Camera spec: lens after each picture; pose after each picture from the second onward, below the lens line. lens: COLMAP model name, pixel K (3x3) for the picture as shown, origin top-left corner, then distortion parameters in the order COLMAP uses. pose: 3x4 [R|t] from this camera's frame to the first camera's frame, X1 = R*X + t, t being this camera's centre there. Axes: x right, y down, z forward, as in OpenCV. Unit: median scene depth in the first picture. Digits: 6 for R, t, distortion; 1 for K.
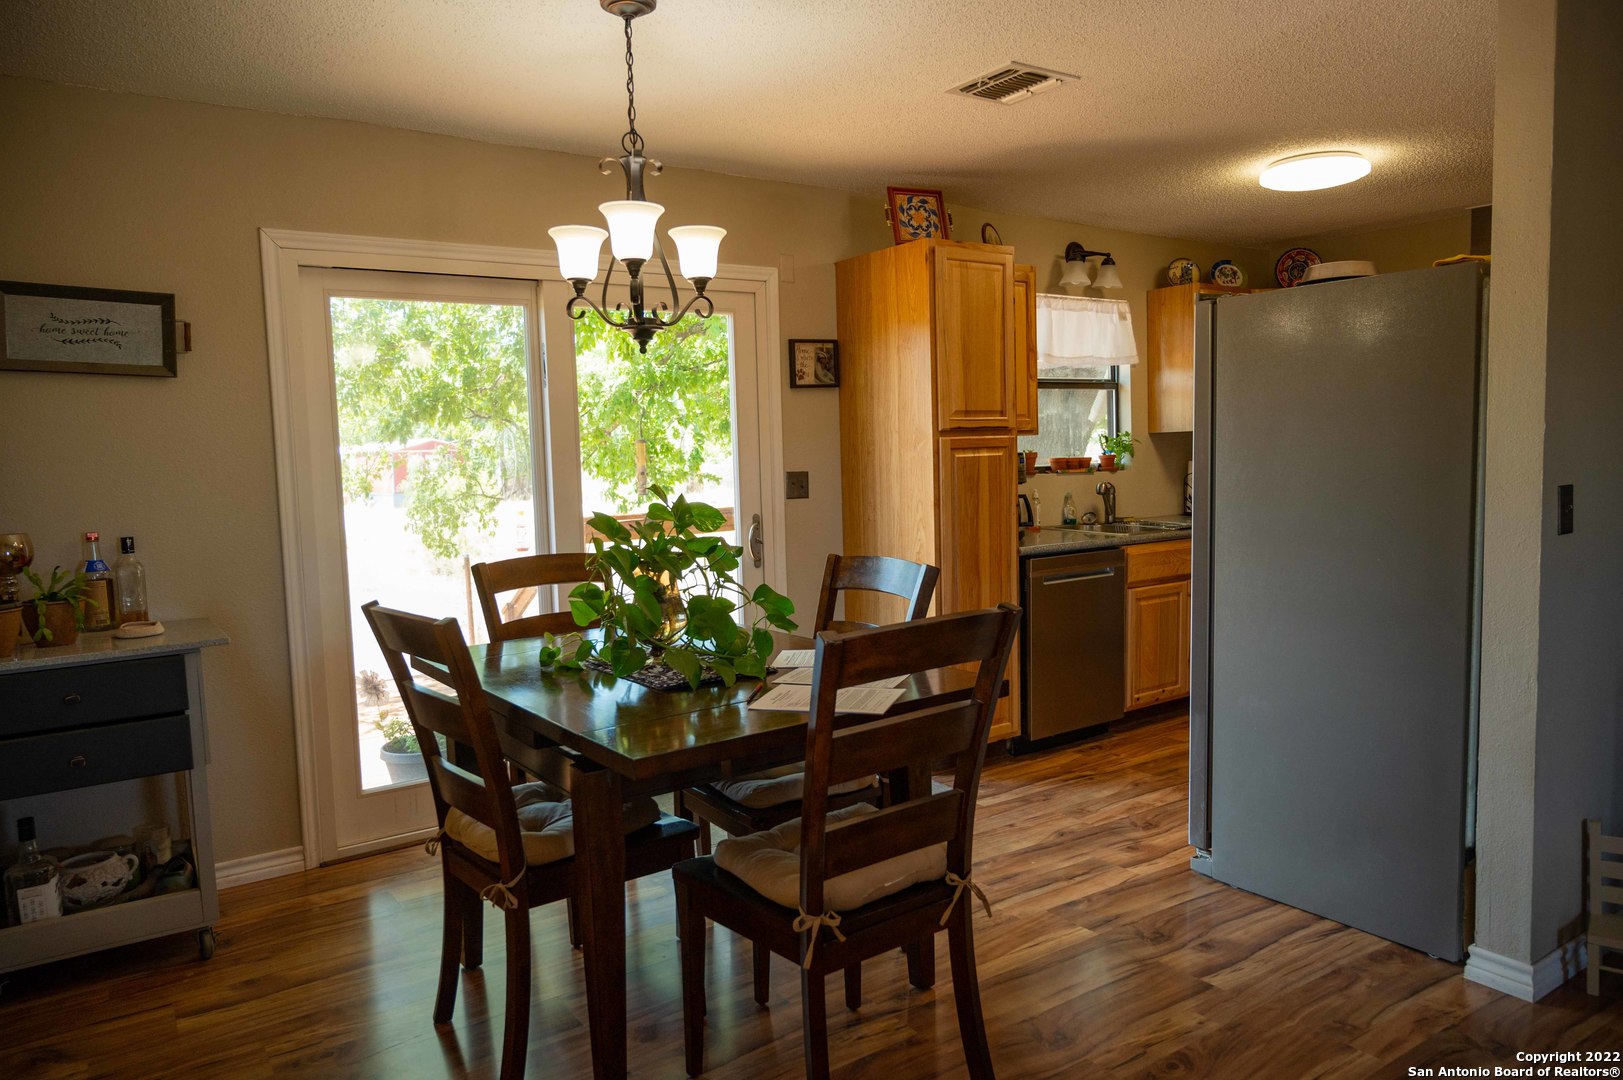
lens RADIAL K [[1070.6, 0, 801.5], [0, 1070.6, 543.5], [0, 0, 1]] dist [-0.011211, -0.000307]
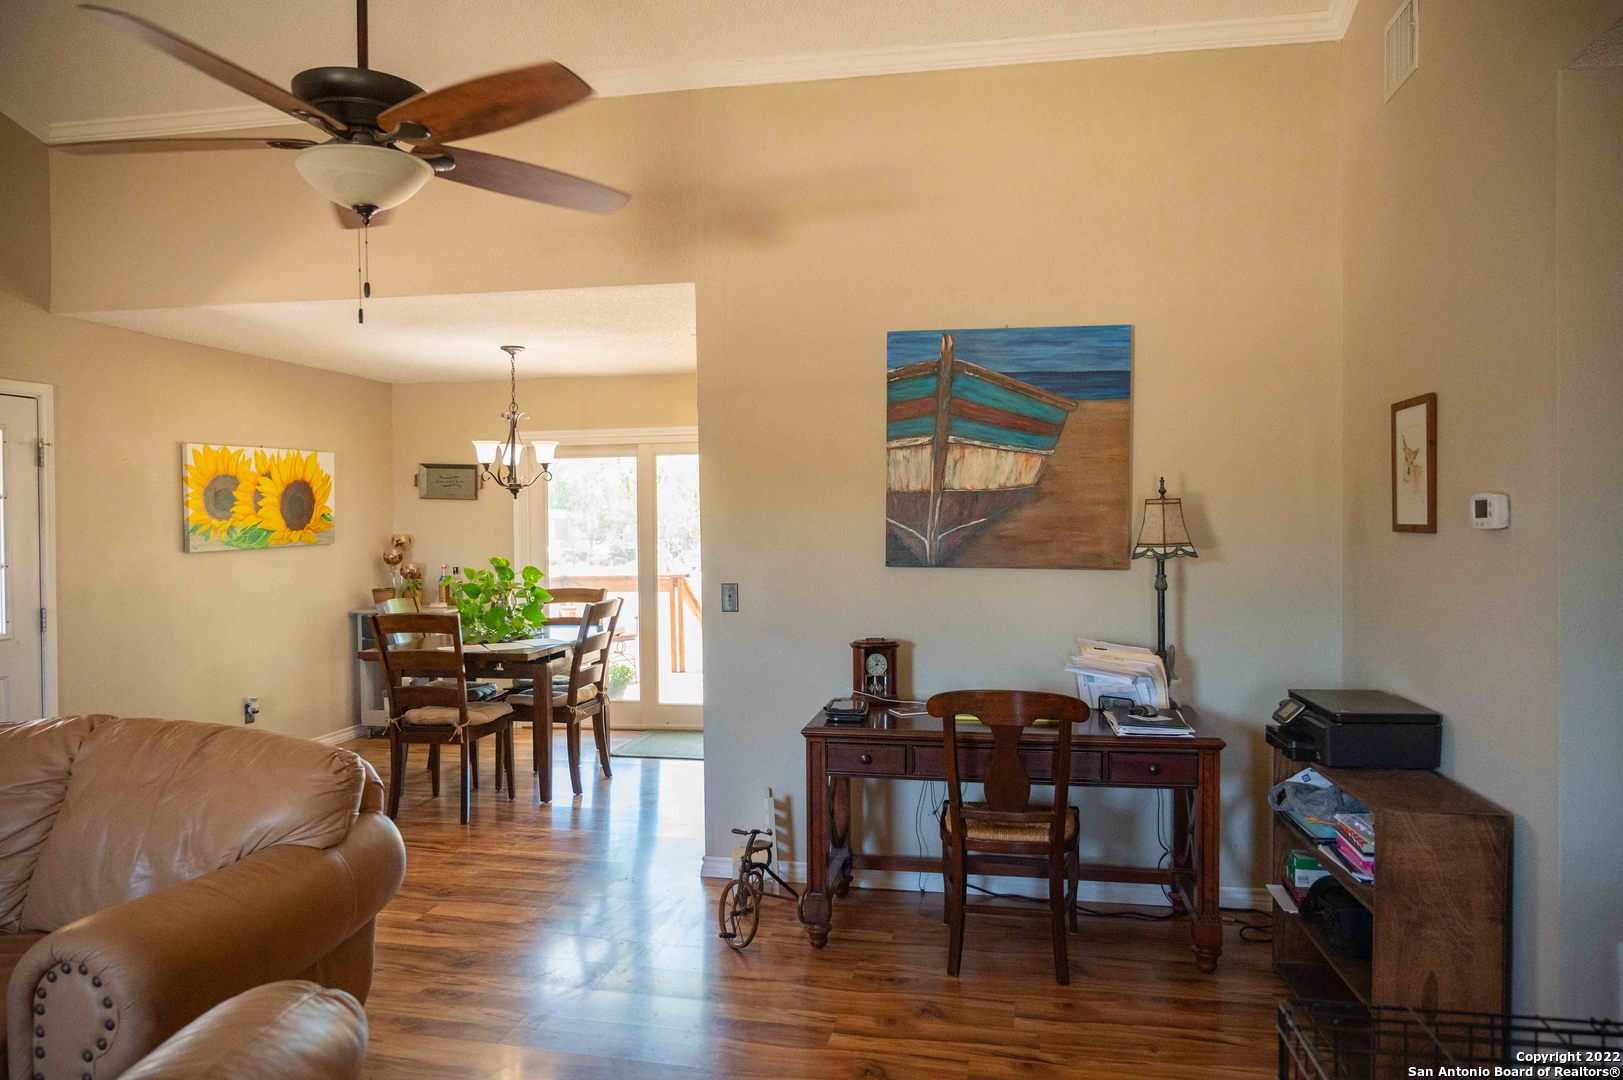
lens RADIAL K [[1070.6, 0, 810.9], [0, 1070.6, 537.8], [0, 0, 1]] dist [-0.011211, -0.000307]
pose [[0.700408, 0.037027, -0.712782, 1.225848], [-0.071844, 0.997239, -0.018793, -0.063581], [0.710118, 0.064372, 0.701134, -0.085414]]
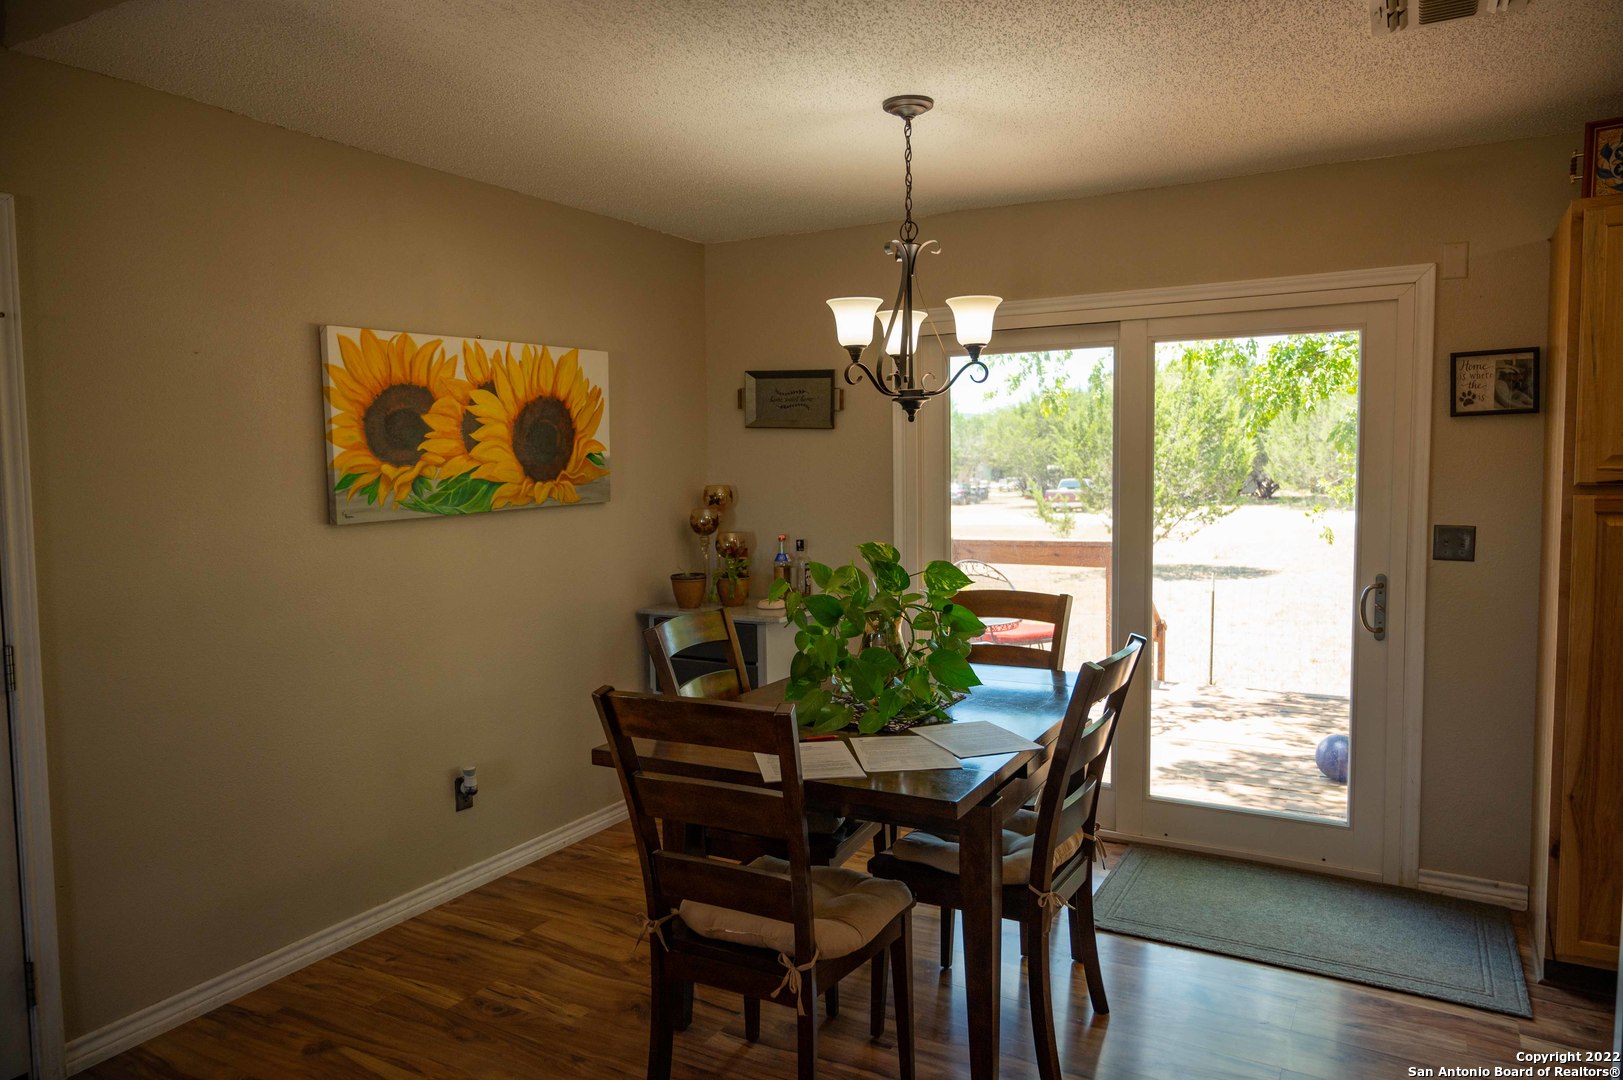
lens RADIAL K [[1070.6, 0, 810.8], [0, 1070.6, 540.5], [0, 0, 1]] dist [-0.011211, -0.000307]
pose [[0.439730, 0.093507, -0.893249, 0.515935], [-0.076746, 0.994840, 0.066361, -0.078335], [0.894845, 0.039372, 0.444637, 0.274716]]
